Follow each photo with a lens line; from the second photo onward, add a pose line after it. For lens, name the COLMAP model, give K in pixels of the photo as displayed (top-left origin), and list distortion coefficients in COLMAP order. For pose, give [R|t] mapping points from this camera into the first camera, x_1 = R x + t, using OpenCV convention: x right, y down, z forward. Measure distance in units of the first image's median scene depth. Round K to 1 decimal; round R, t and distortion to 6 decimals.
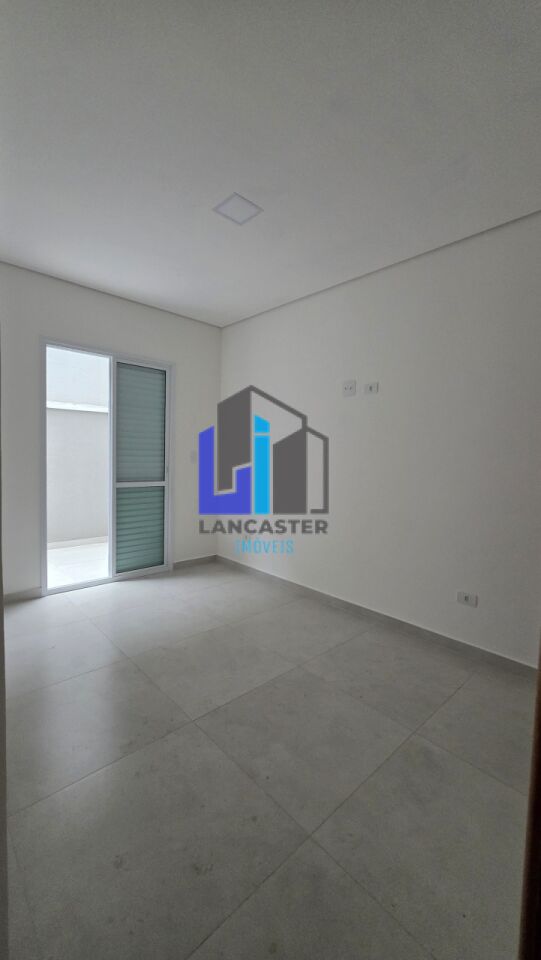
lens RADIAL K [[383.1, 0, 270.5], [0, 383.1, 480.0], [0, 0, 1]] dist [-0.001038, 0.000216]
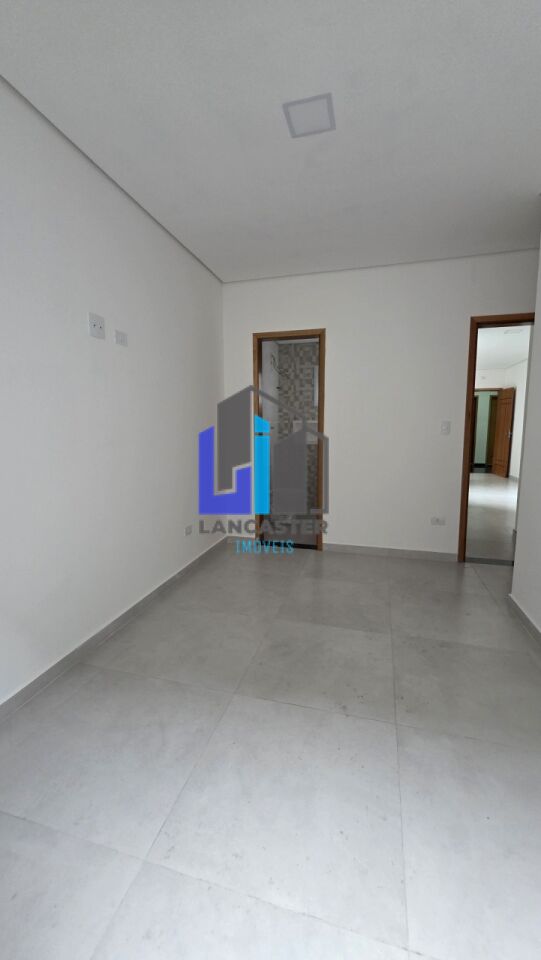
lens RADIAL K [[383.1, 0, 270.5], [0, 383.1, 480.0], [0, 0, 1]] dist [-0.001038, 0.000216]
pose [[-0.522364, -0.127334, 0.843162, -0.610111], [0.047114, 0.982968, 0.177636, -0.075653], [-0.851420, 0.132515, -0.507468, 1.168275]]
